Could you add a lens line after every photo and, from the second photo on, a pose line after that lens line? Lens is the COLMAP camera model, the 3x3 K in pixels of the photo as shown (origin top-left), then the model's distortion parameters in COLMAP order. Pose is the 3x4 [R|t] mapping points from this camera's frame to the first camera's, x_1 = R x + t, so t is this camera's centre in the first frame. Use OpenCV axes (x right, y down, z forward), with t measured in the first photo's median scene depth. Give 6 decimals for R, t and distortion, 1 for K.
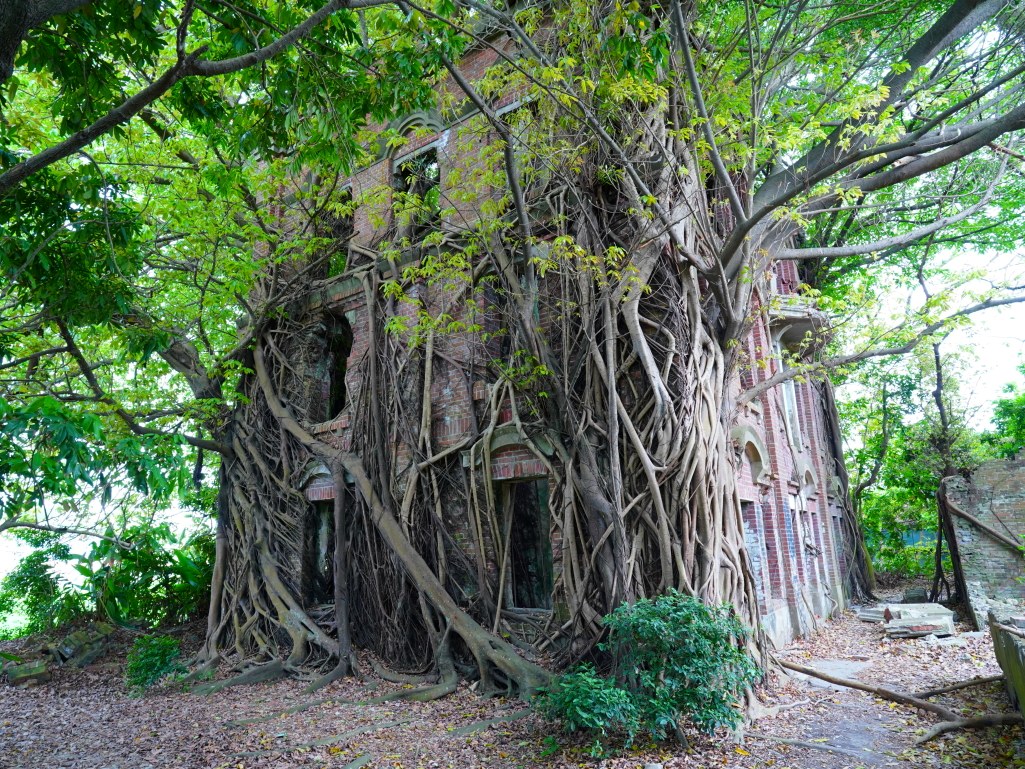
lens RADIAL K [[632.2, 0, 514.4], [0, 632.2, 385.1], [0, 0, 1]] dist [-0.037338, 0.023331]
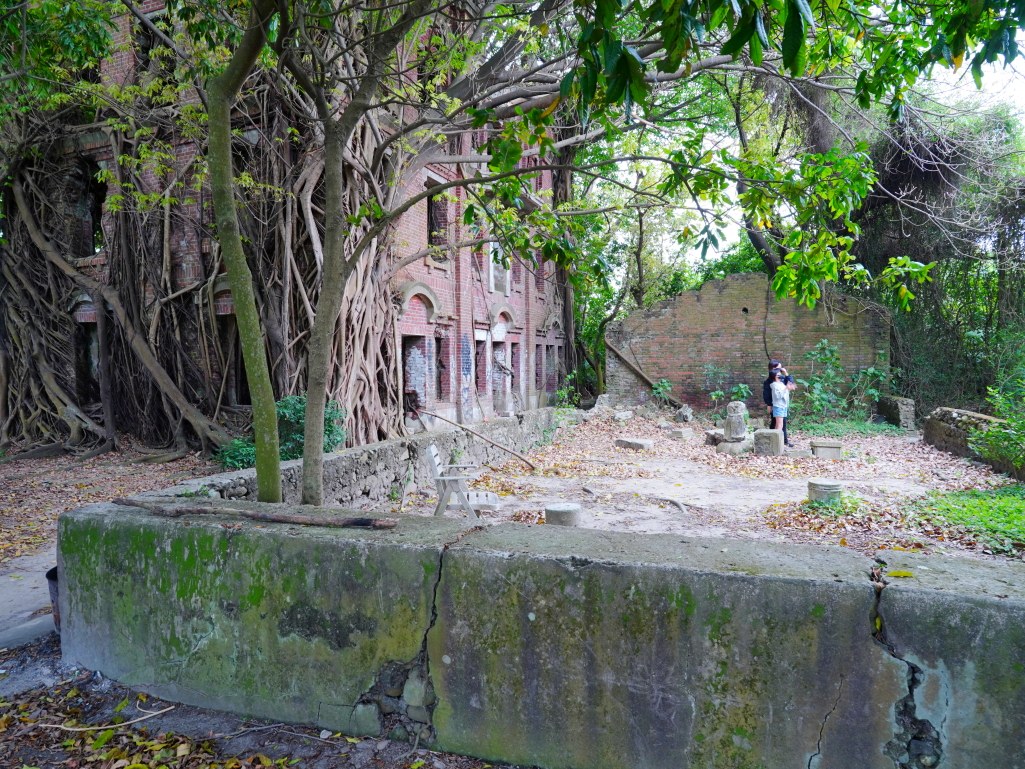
lens RADIAL K [[632.2, 0, 509.9], [0, 632.2, 383.7], [0, 0, 1]] dist [-0.037338, 0.023331]
pose [[0.974929, 0.017589, 0.221819, 0.241171], [-0.079875, 0.958095, 0.275089, -0.109584], [-0.207686, -0.285910, 0.935480, -0.368529]]
